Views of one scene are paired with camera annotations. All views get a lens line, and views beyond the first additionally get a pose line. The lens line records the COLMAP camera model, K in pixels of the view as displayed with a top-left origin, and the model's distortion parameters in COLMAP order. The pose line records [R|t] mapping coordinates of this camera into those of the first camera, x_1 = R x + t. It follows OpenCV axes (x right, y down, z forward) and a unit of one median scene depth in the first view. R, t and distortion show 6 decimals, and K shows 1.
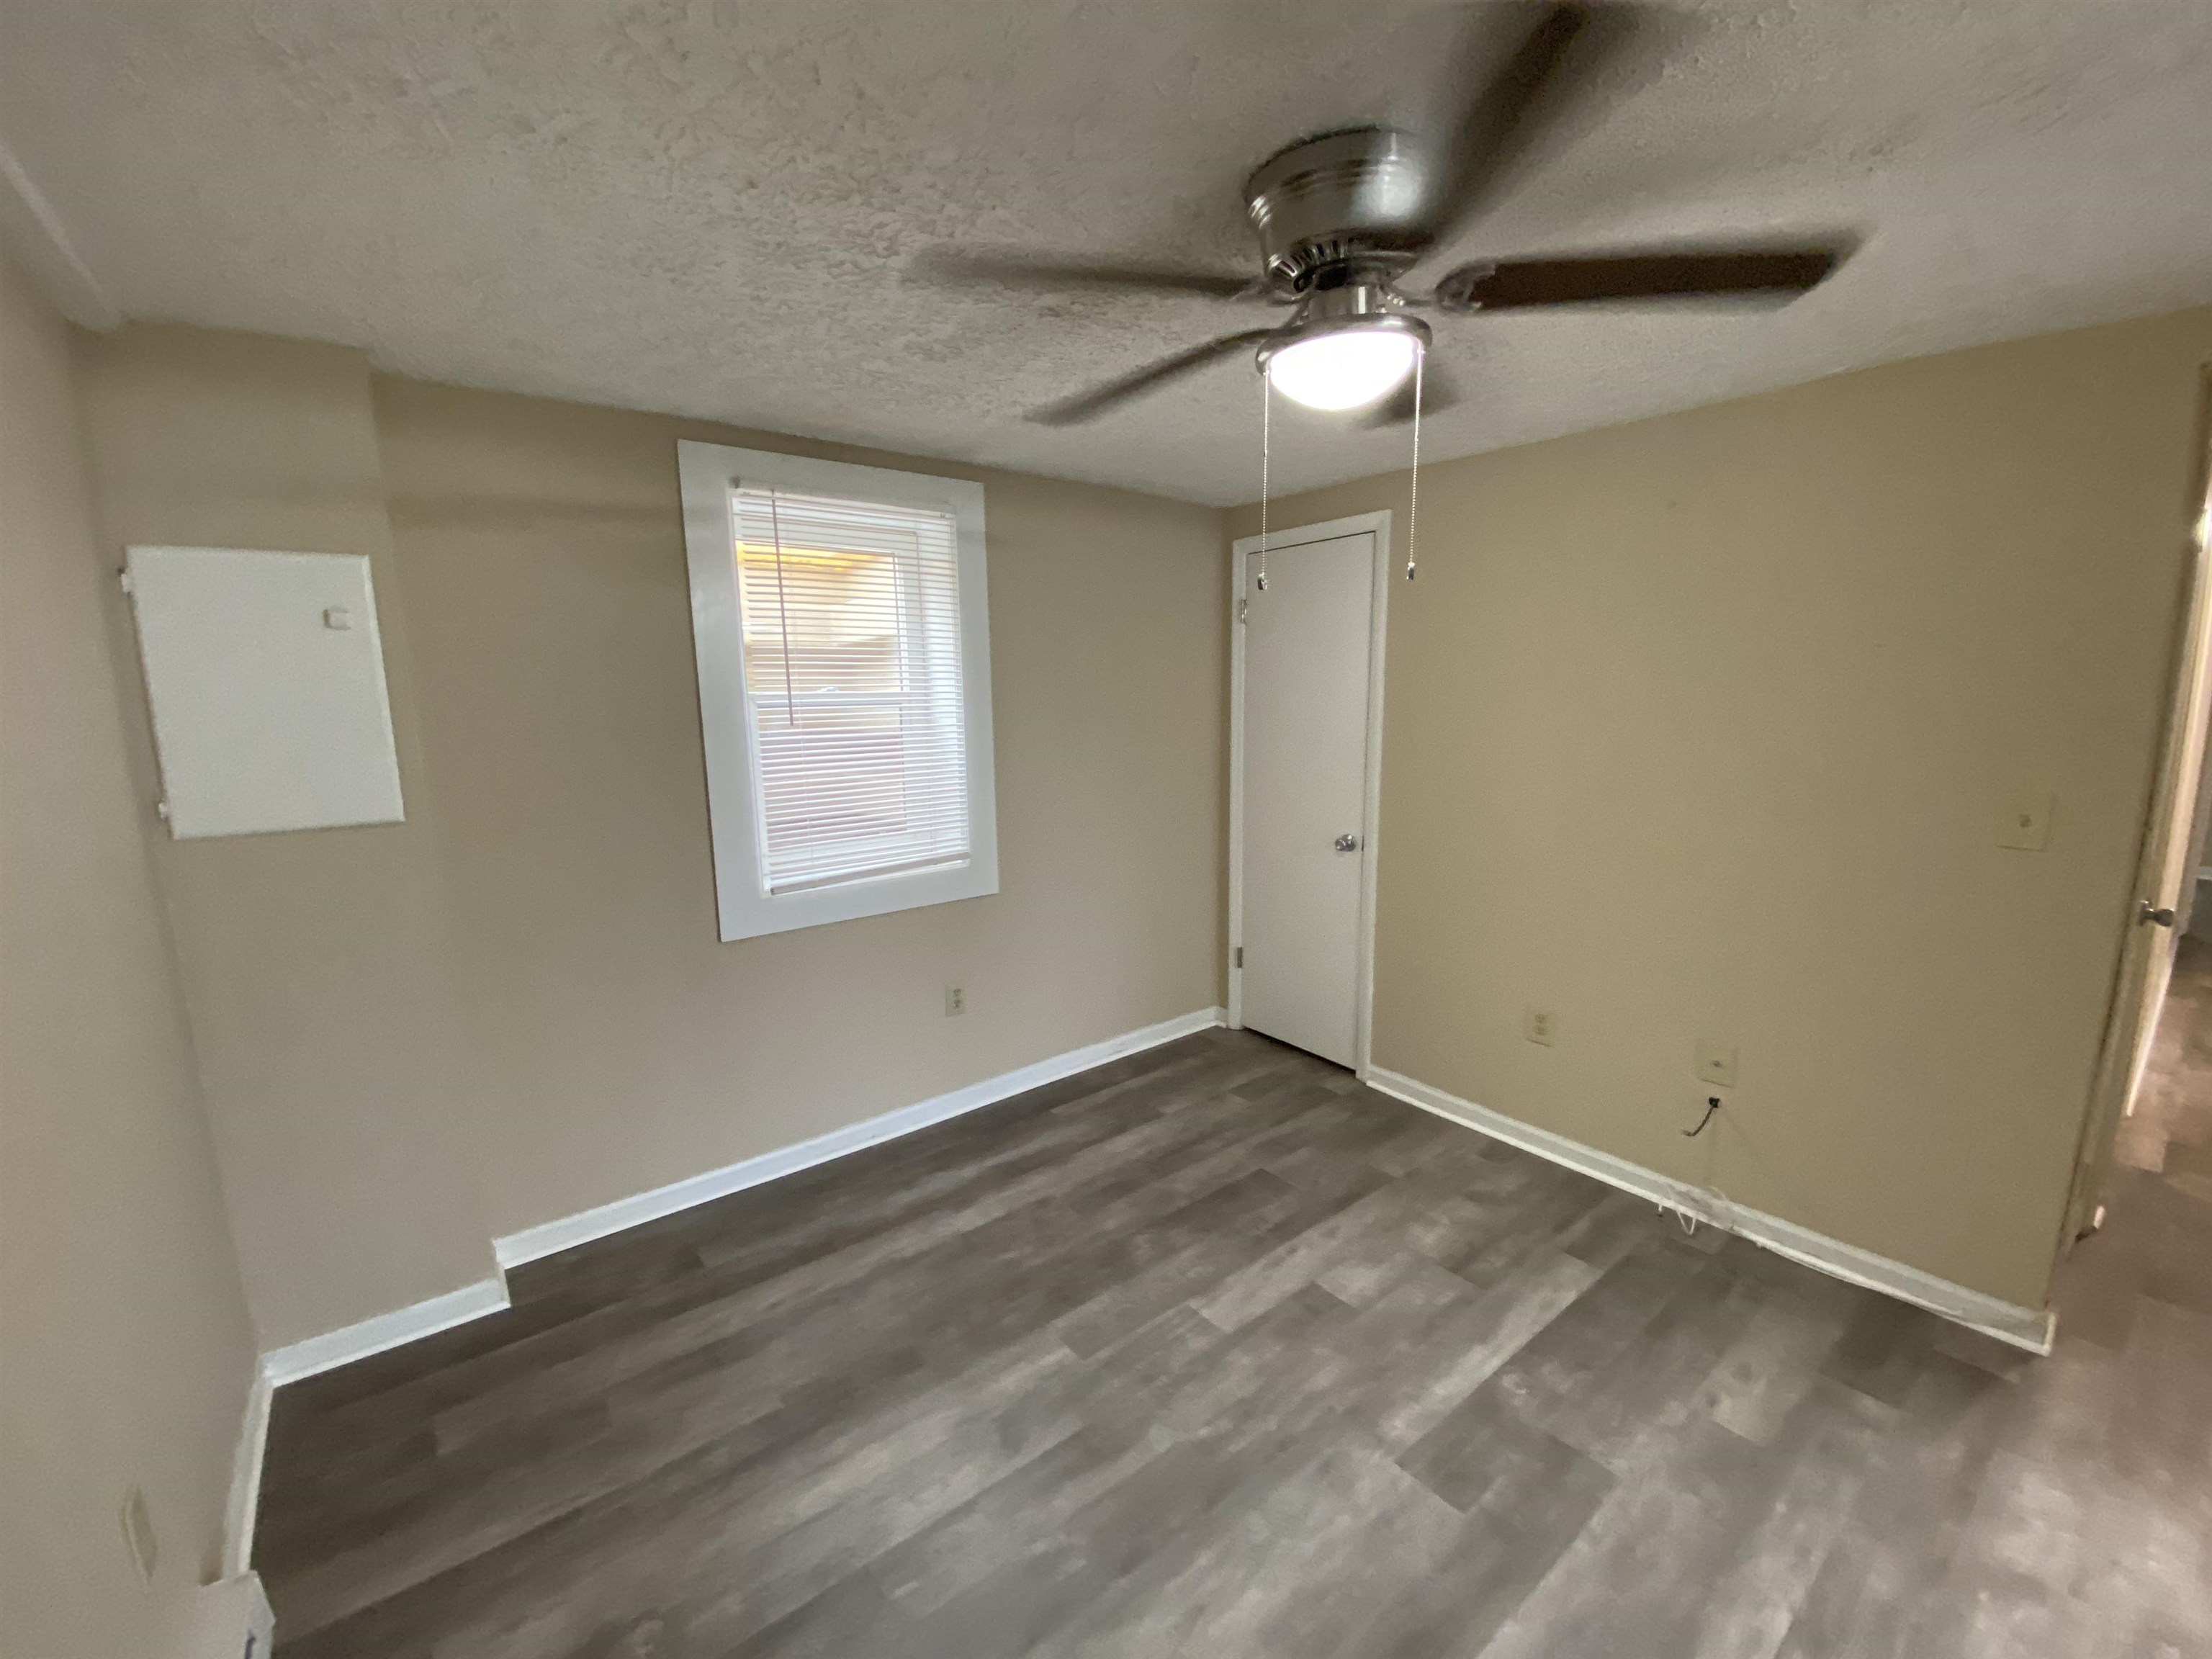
lens RADIAL K [[895.2, 0, 1095.6], [0, 895.2, 817.2], [0, 0, 1]] dist [0.002511, -0.012630]
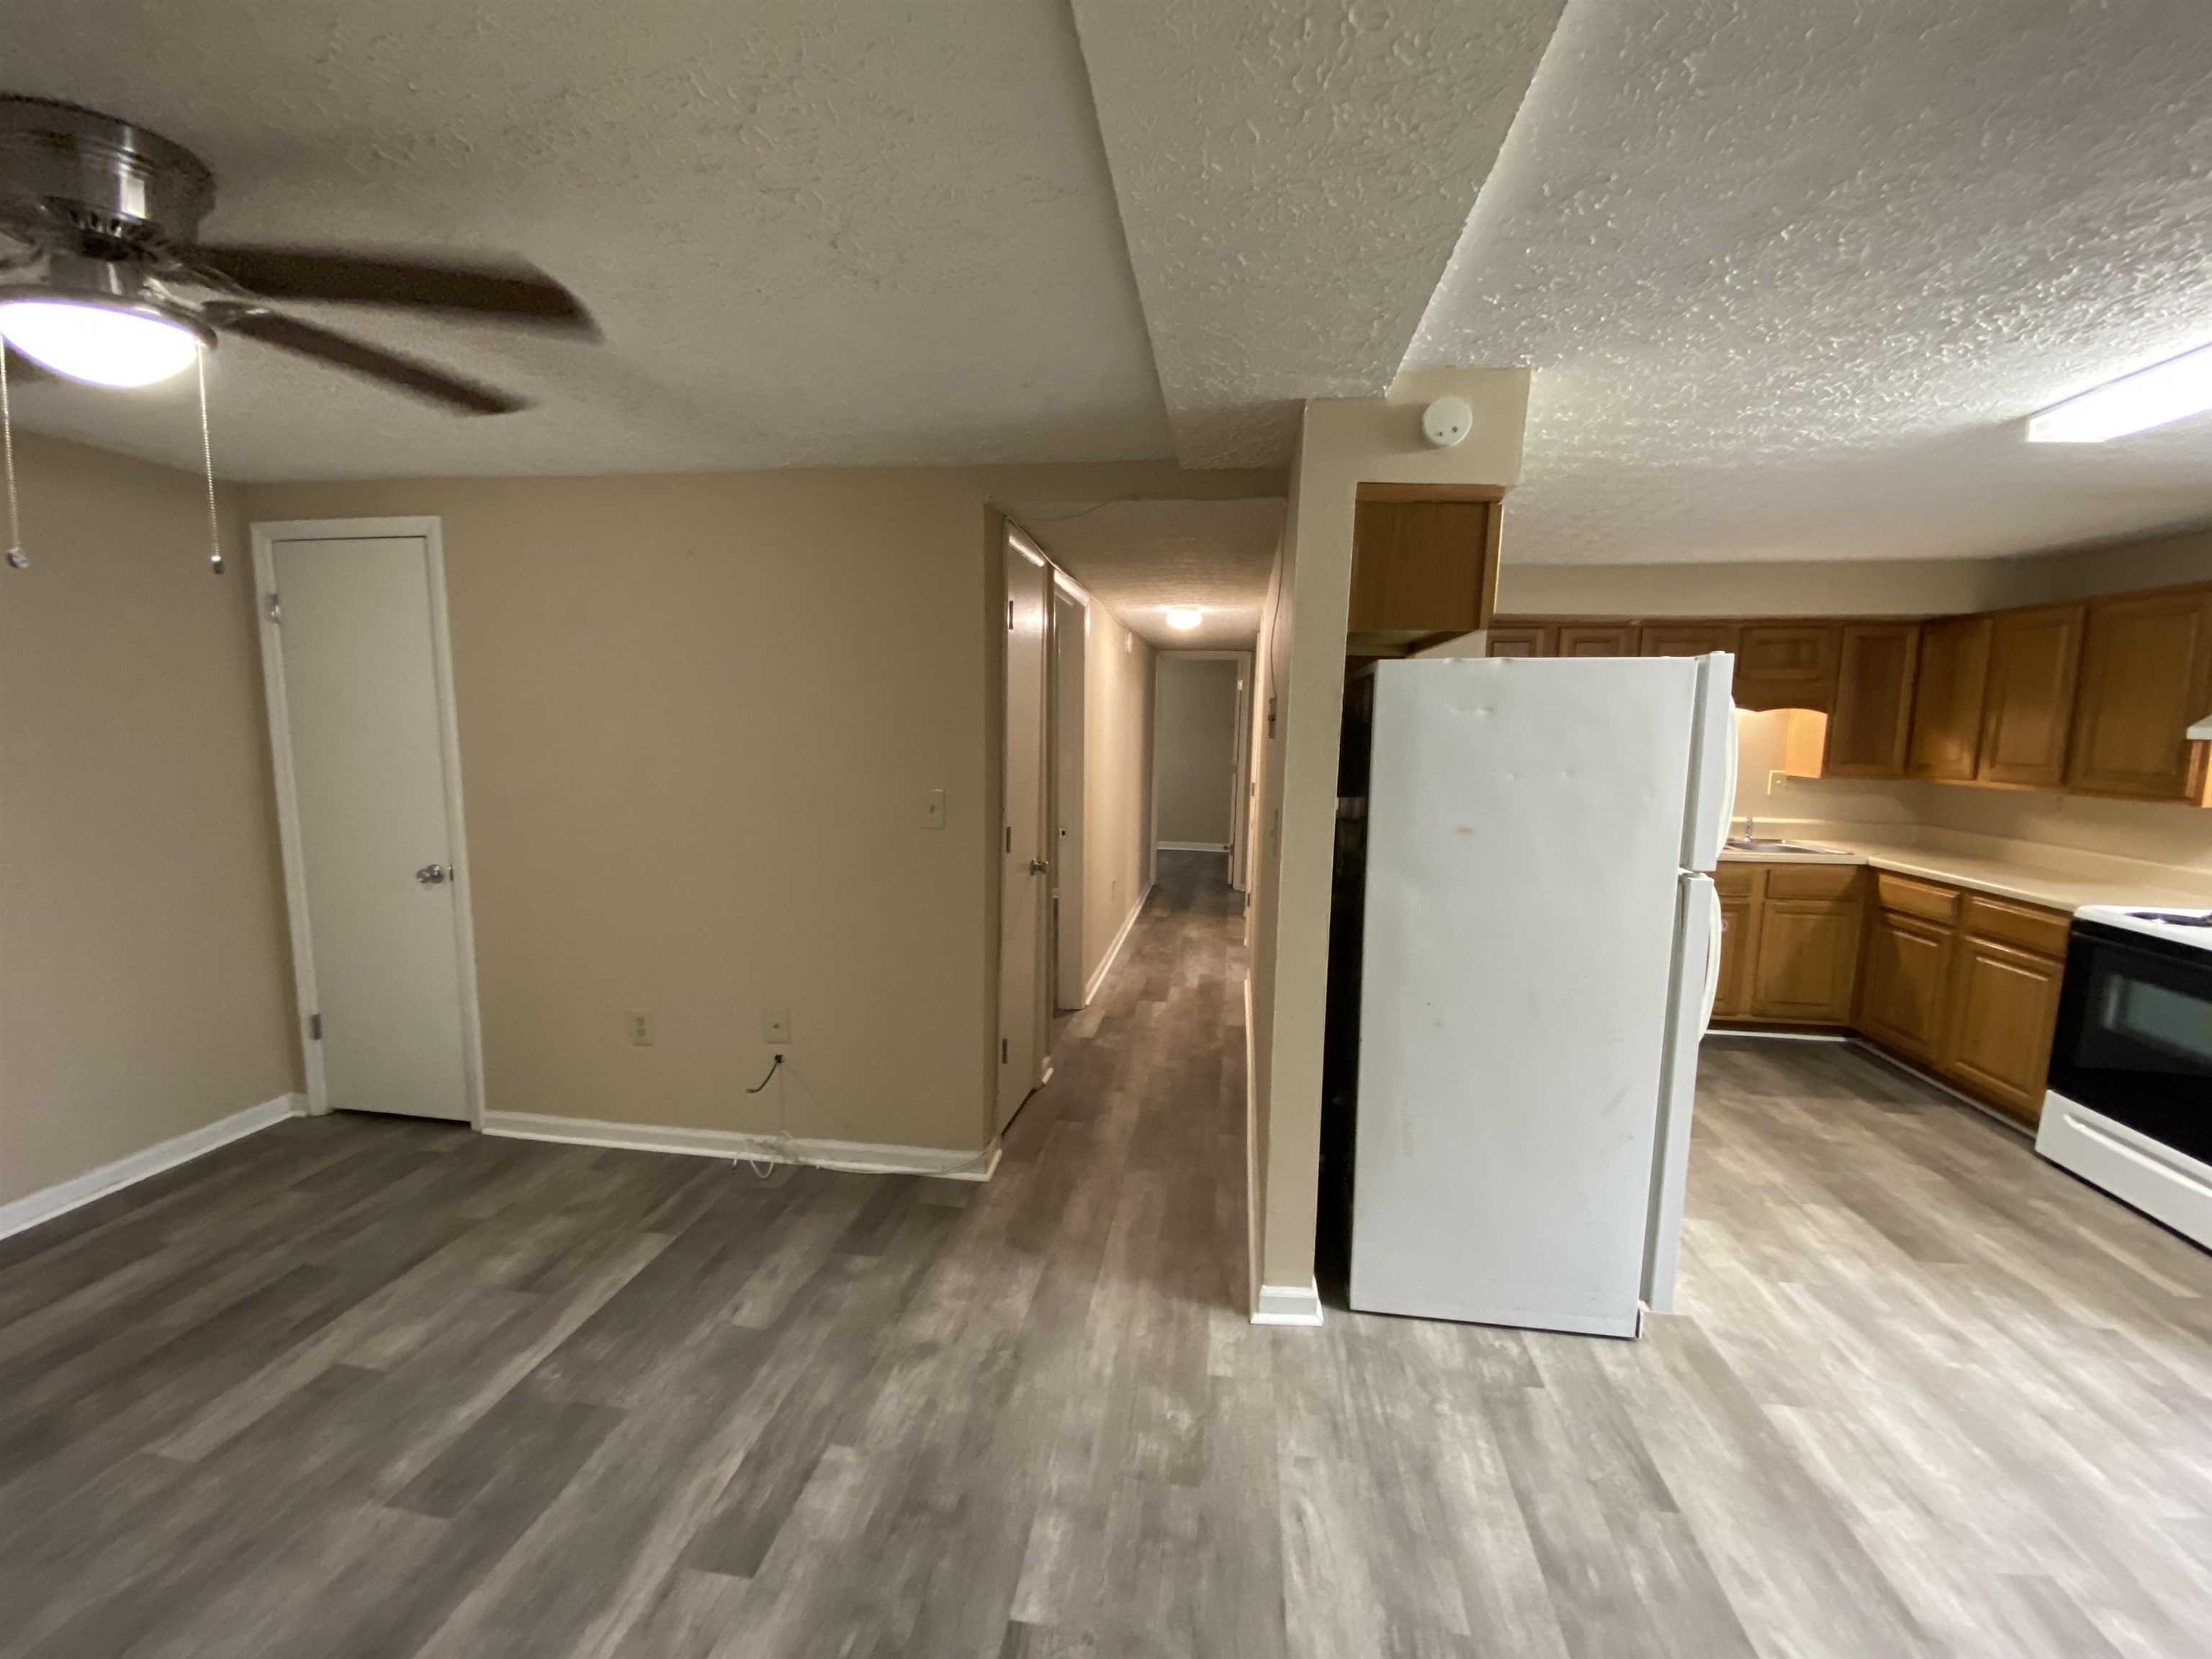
lens RADIAL K [[903.7, 0, 1097.6], [0, 903.7, 829.8], [0, 0, 1]] dist [0.007713, -0.016039]
pose [[0.725921, -0.064134, 0.684781, 0.207310], [0.081767, 0.996629, 0.006660, 0.046549], [-0.682900, 0.051158, 0.728718, -0.177299]]
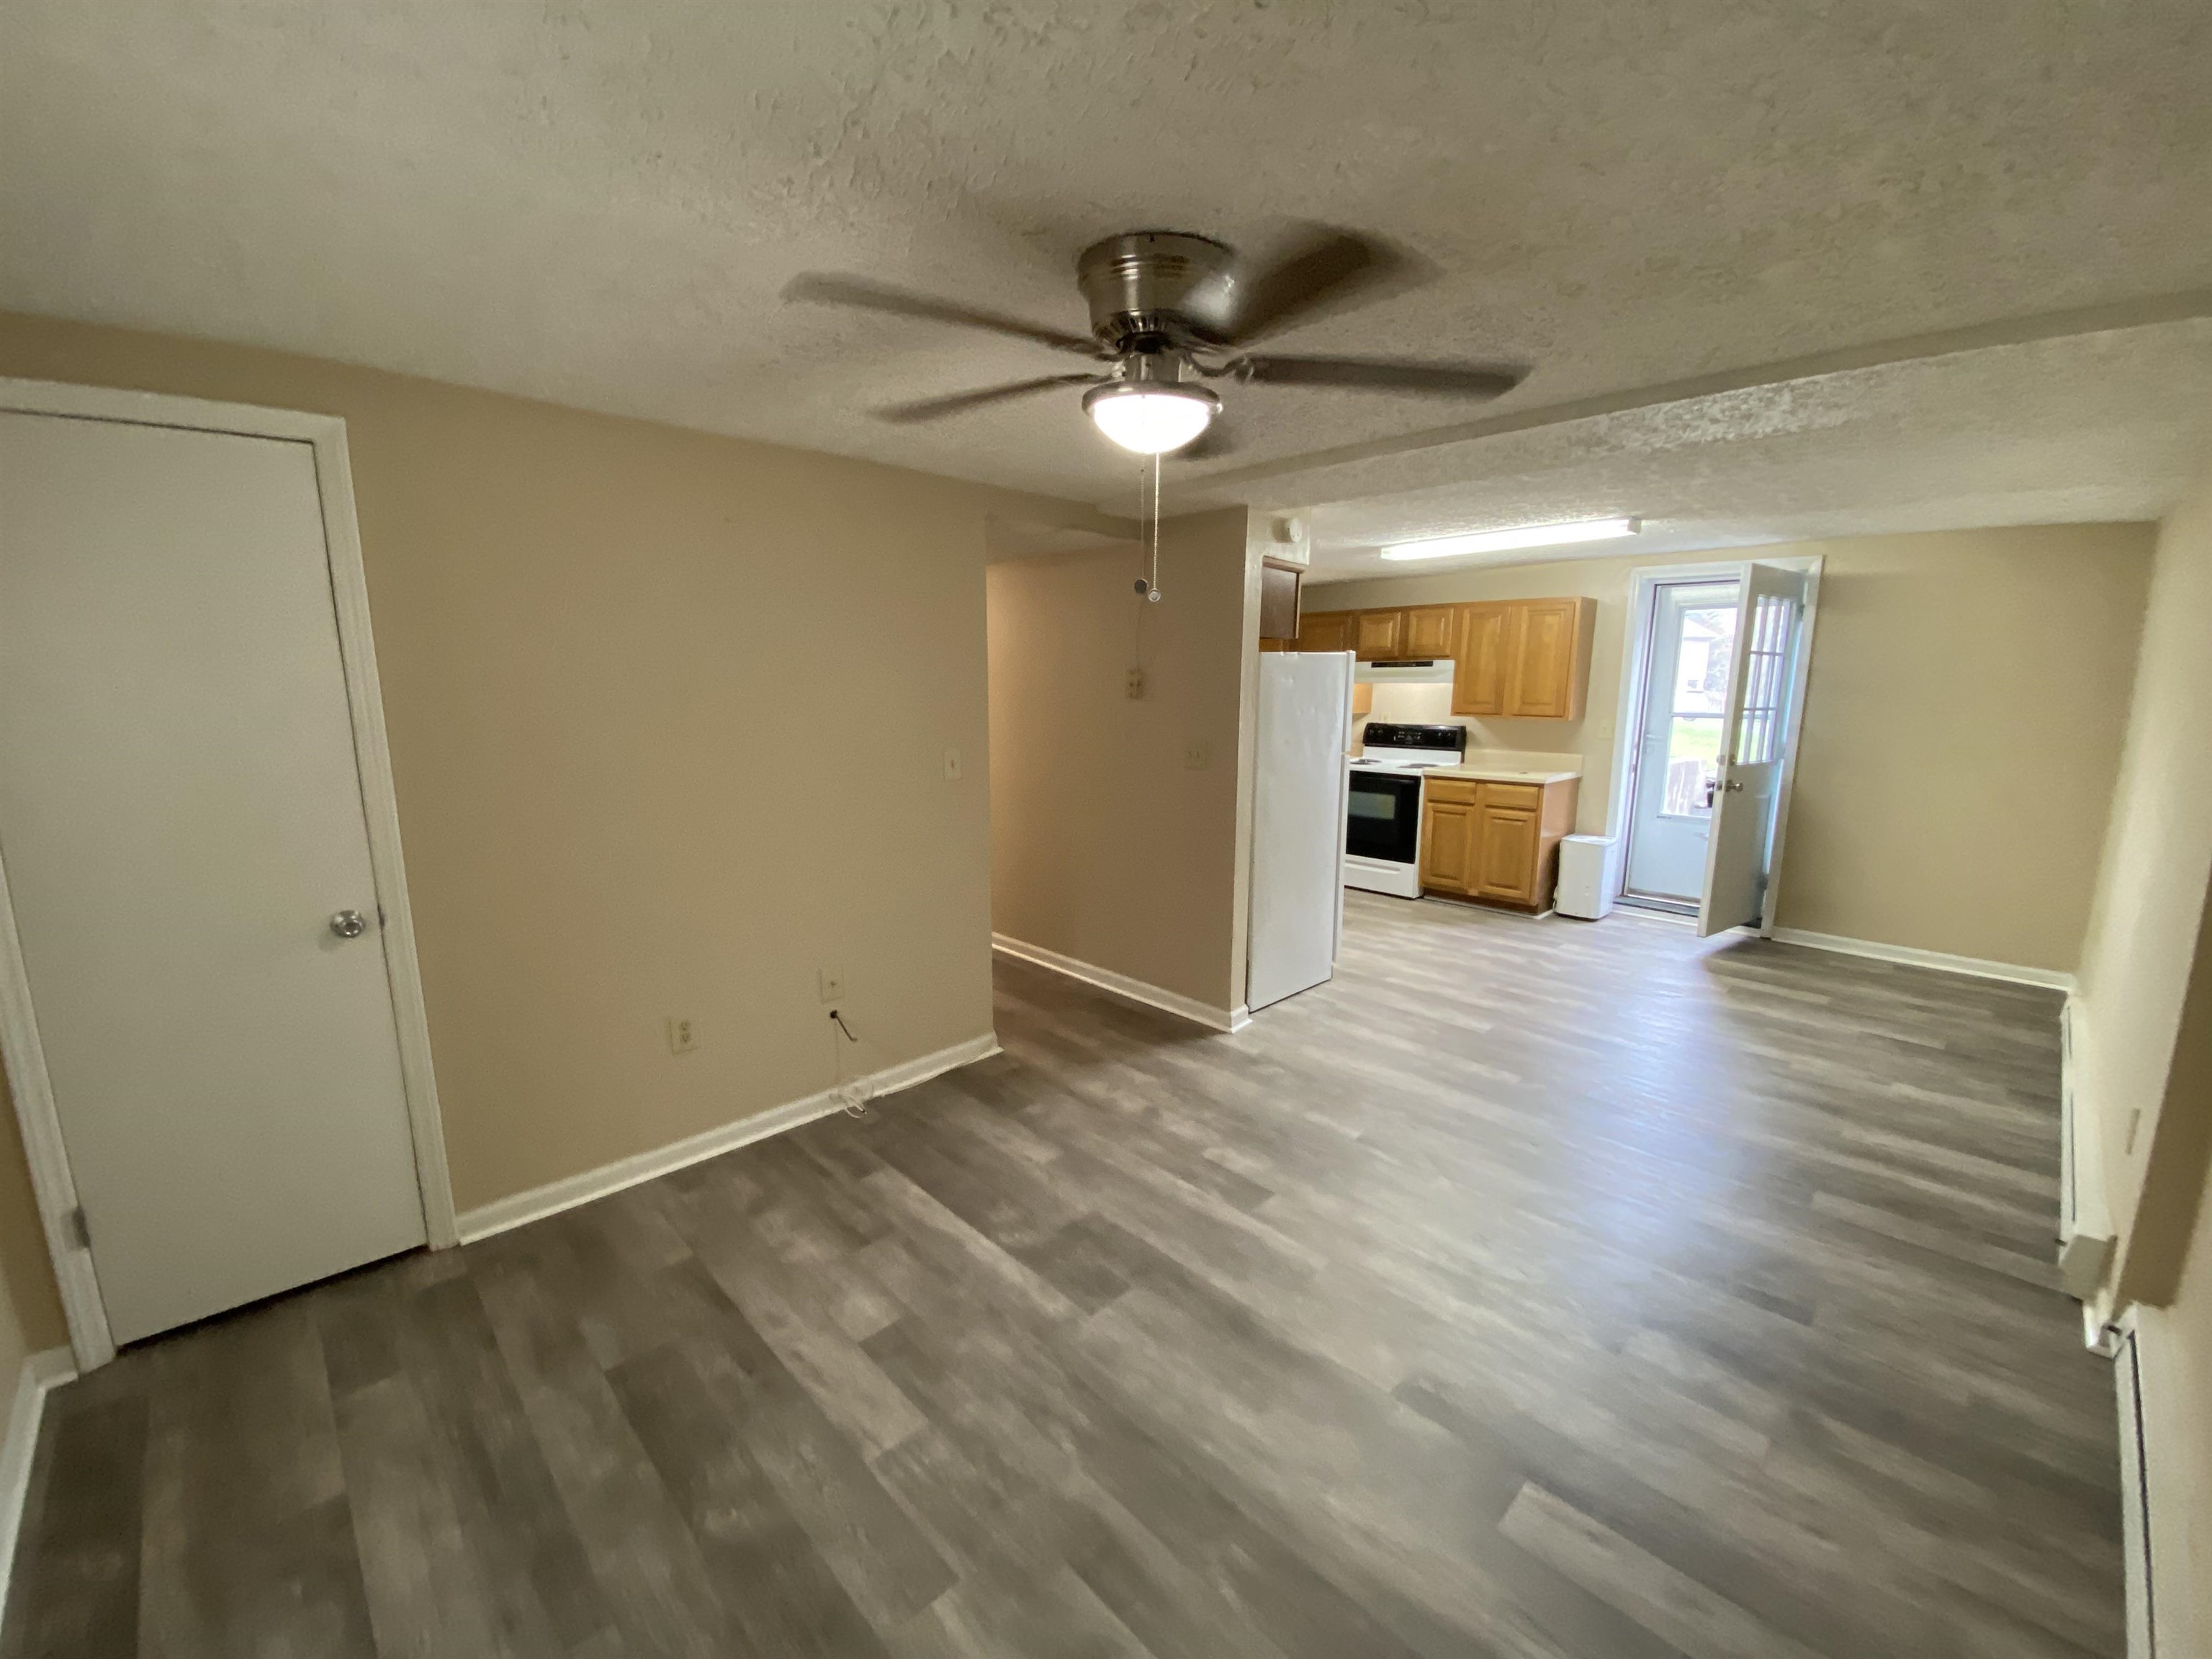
lens RADIAL K [[898.2, 0, 1106.0], [0, 898.2, 829.5], [0, 0, 1]] dist [0.001068, -0.015002]
pose [[-0.108831, -0.158929, 0.981273, -0.557907], [0.151215, 0.973002, 0.174360, -0.096825], [-0.982492, 0.167359, -0.081860, 0.707296]]
